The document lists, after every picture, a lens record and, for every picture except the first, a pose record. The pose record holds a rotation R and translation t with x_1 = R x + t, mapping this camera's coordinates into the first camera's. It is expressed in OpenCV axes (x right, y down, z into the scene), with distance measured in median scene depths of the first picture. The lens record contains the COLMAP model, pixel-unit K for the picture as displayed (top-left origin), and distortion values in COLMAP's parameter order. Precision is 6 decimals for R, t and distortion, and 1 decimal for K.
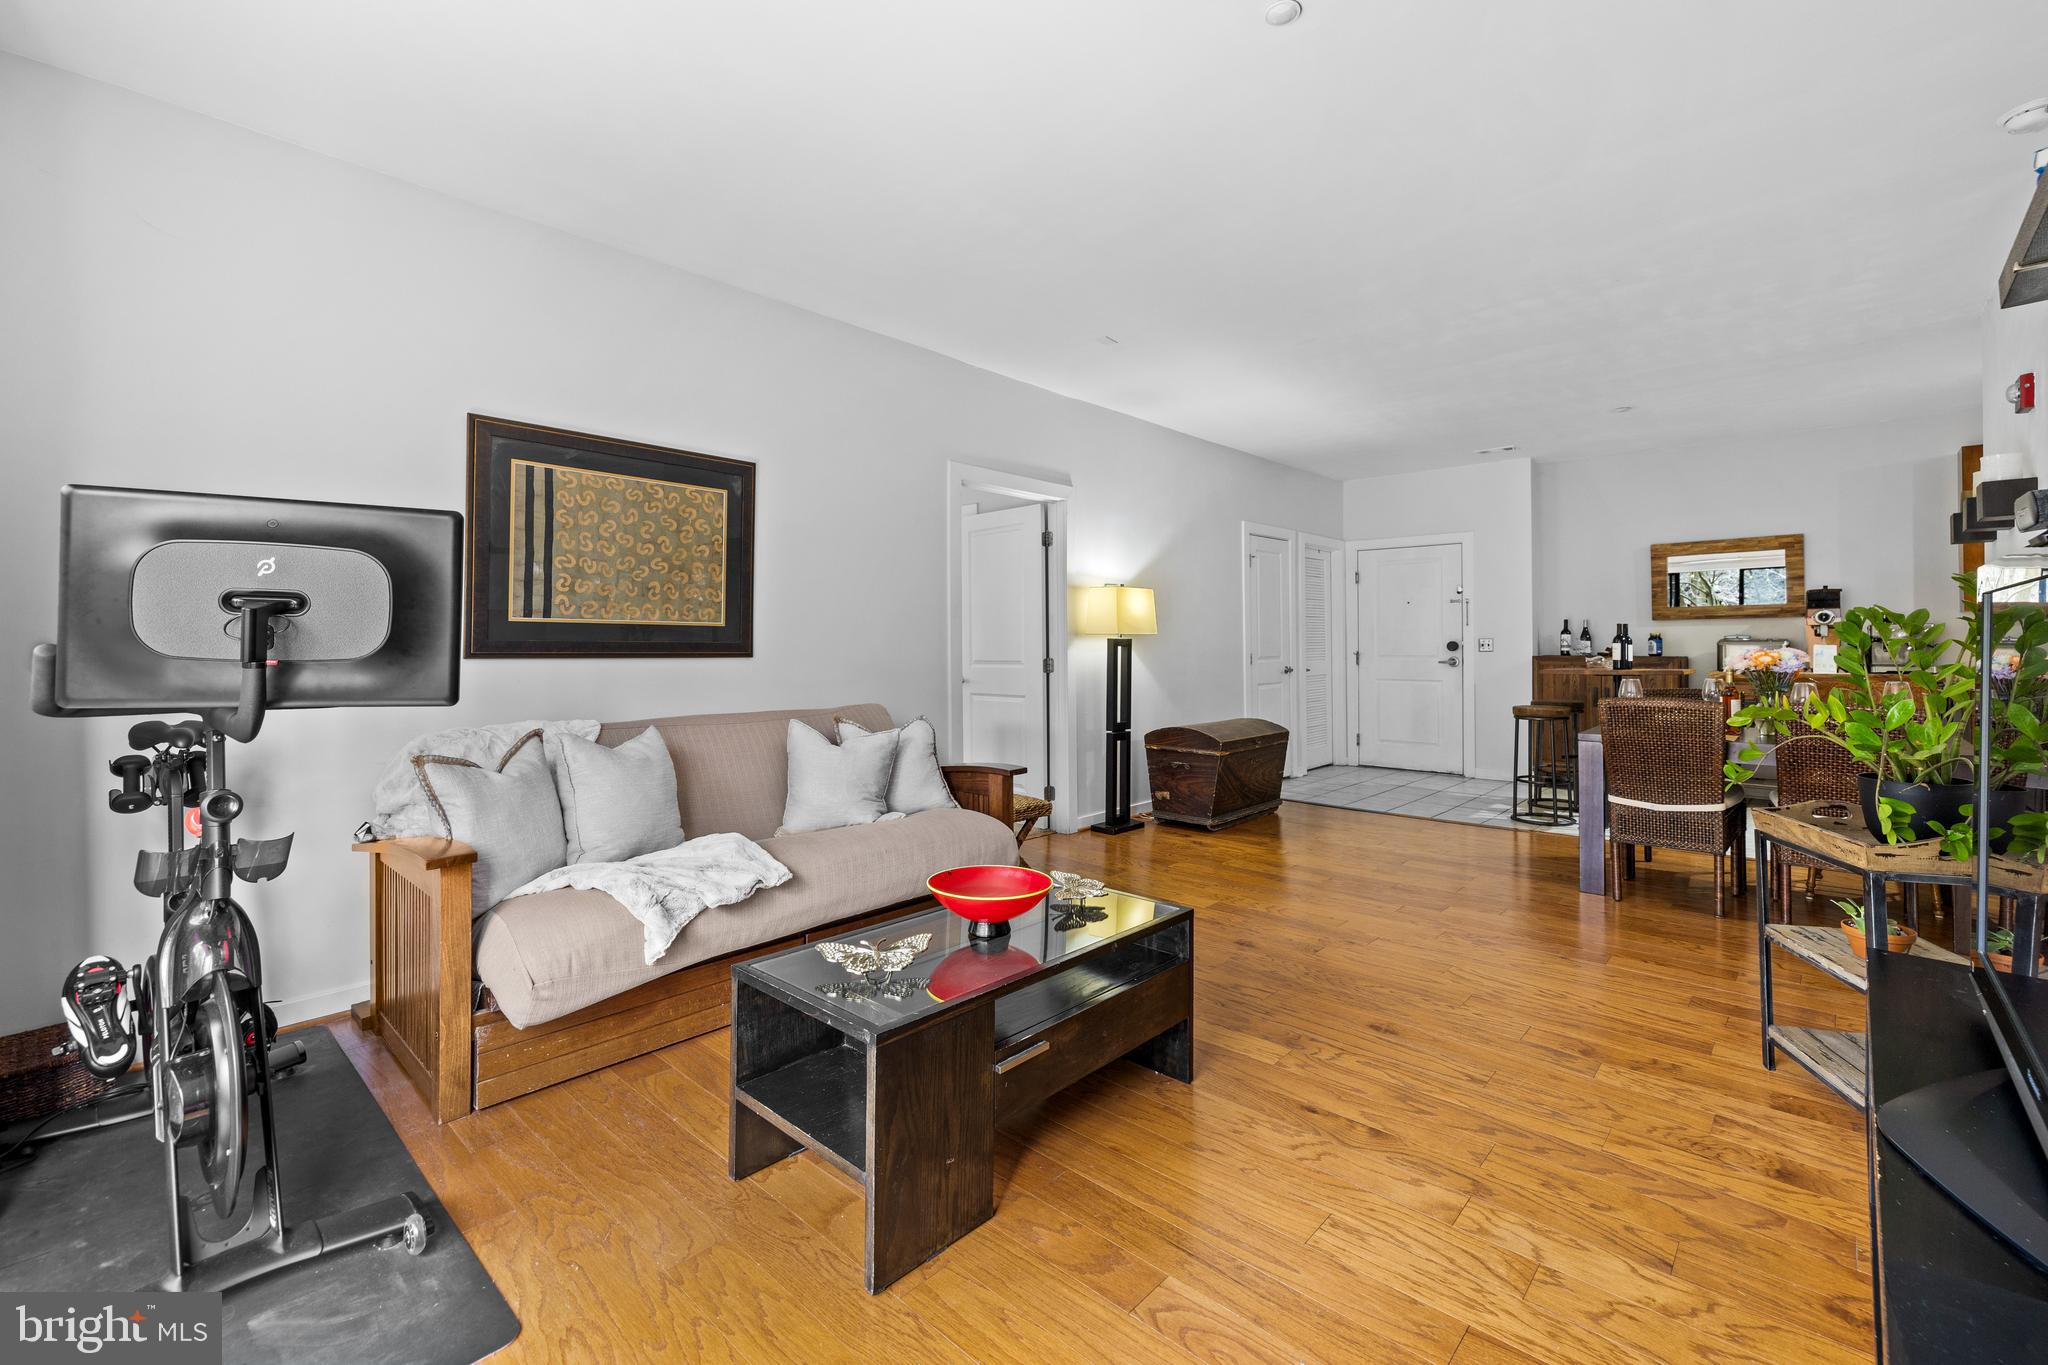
lens RADIAL K [[880.2, 0, 1012.5], [0, 880.2, 636.9], [0, 0, 1]] dist [0.001058, 0.000211]
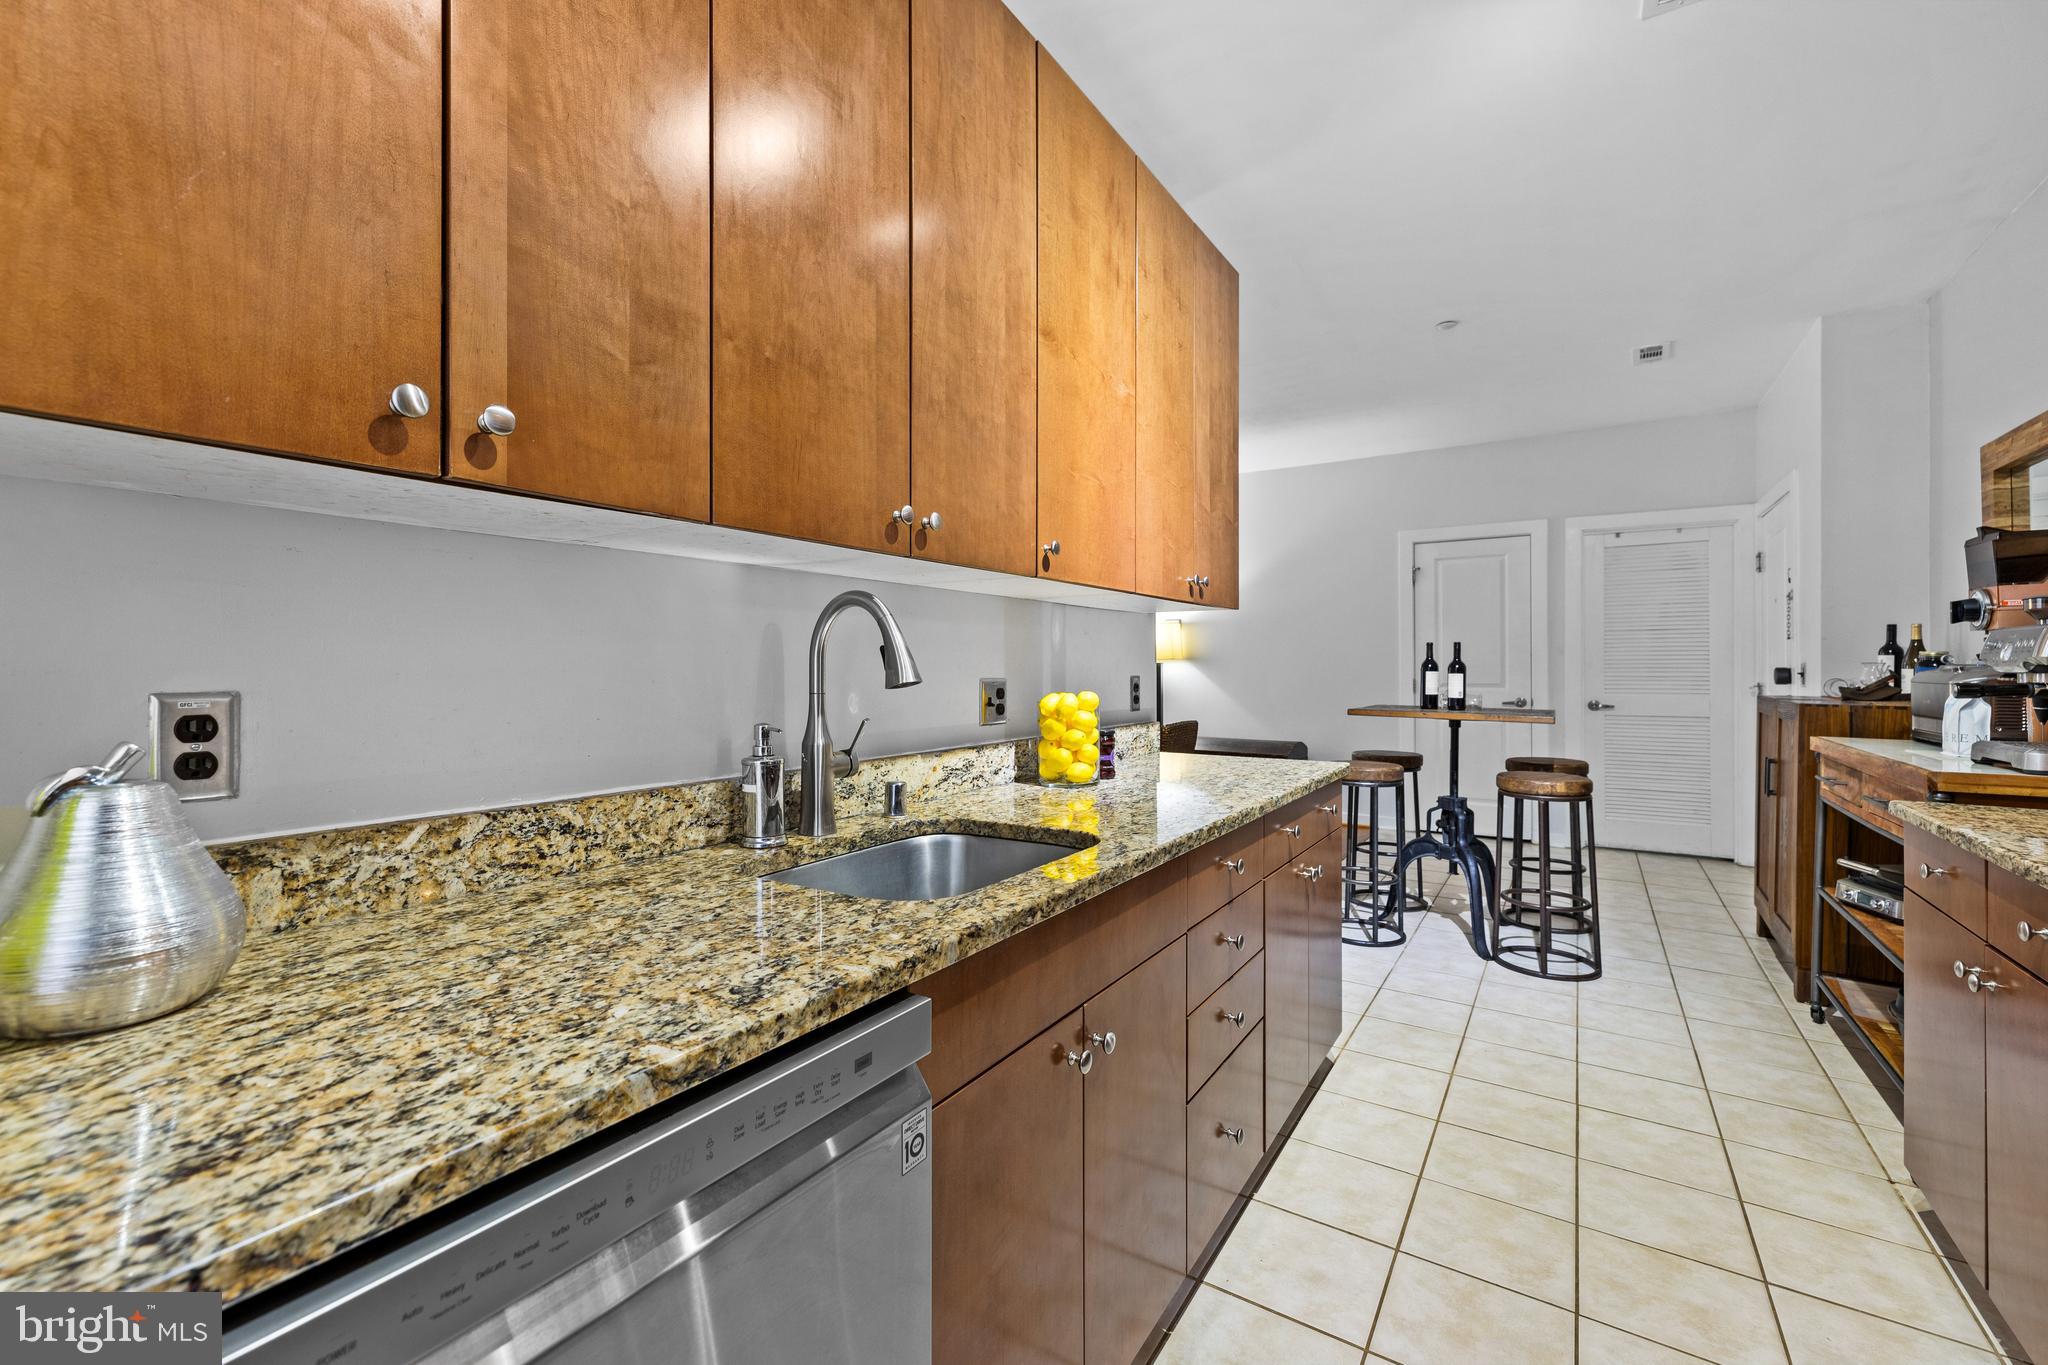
lens RADIAL K [[860.8, 0, 1011.8], [0, 860.8, 666.8], [0, 0, 1]] dist [0.001025, 0.000290]
pose [[0.172900, 0.007958, -0.984907, 1.081798], [0.004157, 0.999953, 0.008809, -0.003011], [0.984931, -0.005617, 0.172859, 0.463293]]
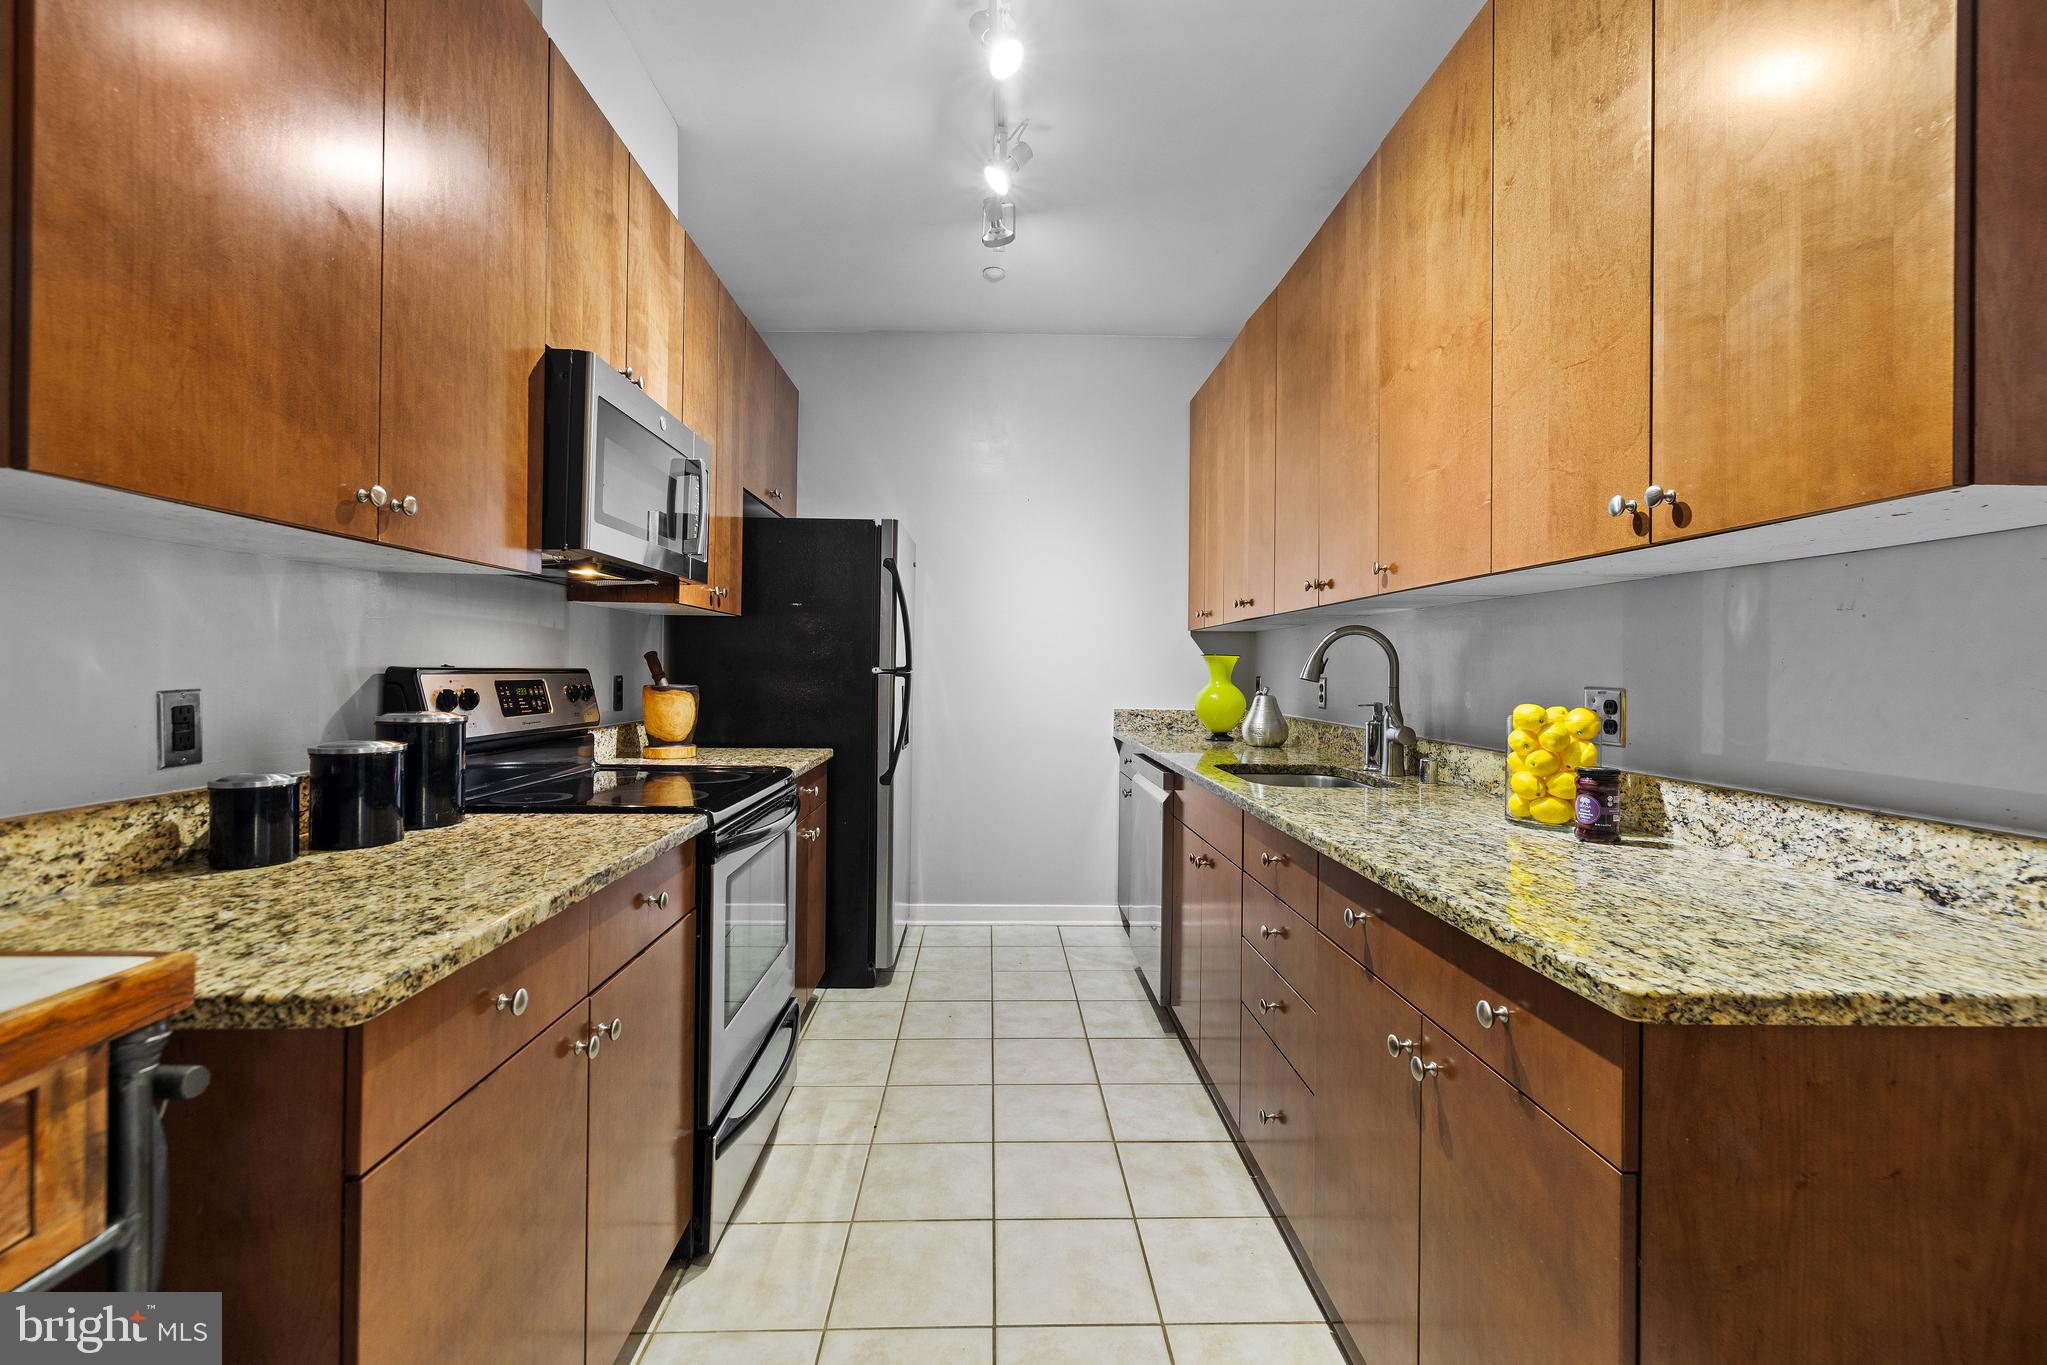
lens RADIAL K [[860.4, 0, 1011.4], [0, 860.4, 666.9], [0, 0, 1]] dist [0.001025, 0.000290]
pose [[-0.706226, 0.000981, 0.707986, 0.716732], [-0.009495, 0.999896, -0.010857, 0.002238], [-0.707923, -0.014390, -0.706143, 0.811864]]
